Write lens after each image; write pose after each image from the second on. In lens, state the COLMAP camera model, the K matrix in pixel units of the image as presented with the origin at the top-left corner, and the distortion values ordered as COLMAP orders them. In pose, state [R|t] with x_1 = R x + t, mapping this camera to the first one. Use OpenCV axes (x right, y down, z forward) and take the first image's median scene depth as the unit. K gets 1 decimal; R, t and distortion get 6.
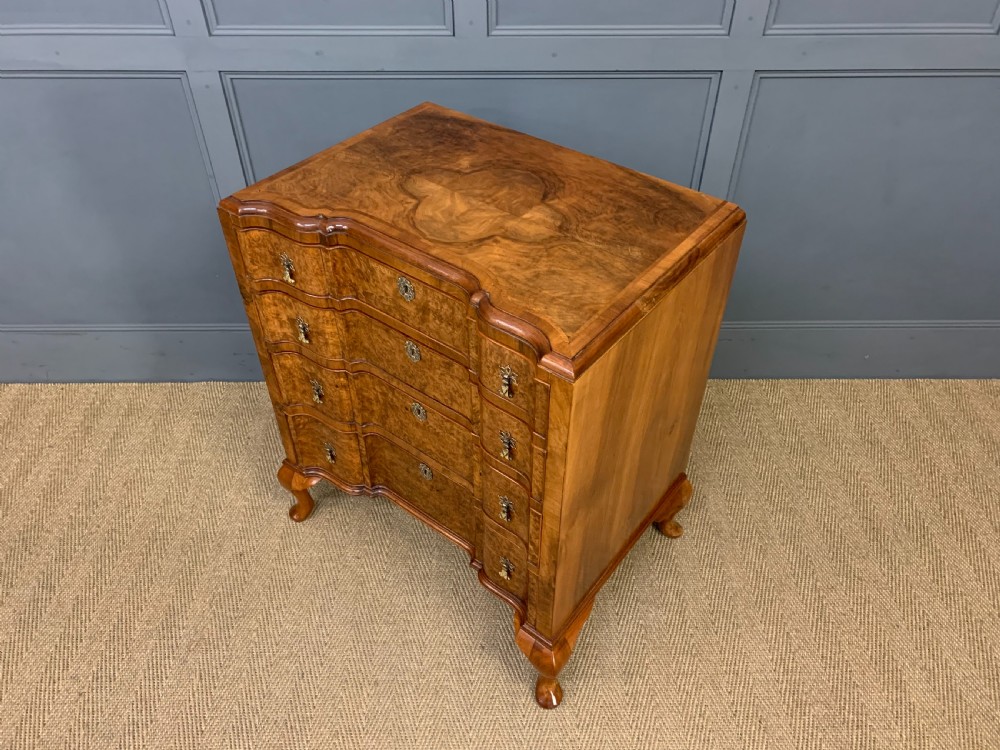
lens RADIAL K [[771.6, 0, 502.1], [0, 771.6, 381.7], [0, 0, 1]] dist [0.030606, -0.016033]
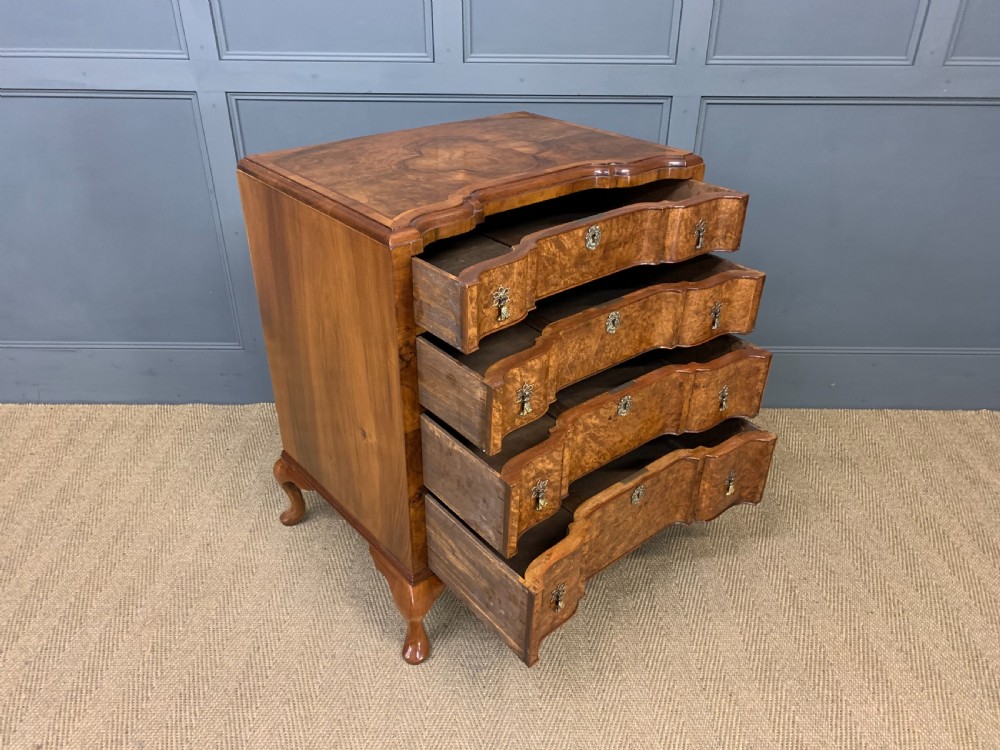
lens RADIAL K [[771.6, 0, 502.2], [0, 771.6, 376.7], [0, 0, 1]] dist [0.030606, -0.016033]
pose [[0.999935, 0.009861, -0.005746, 0.047319], [-0.010835, 0.978356, -0.206645, 0.231540], [0.003584, 0.206694, 0.978399, -0.016395]]
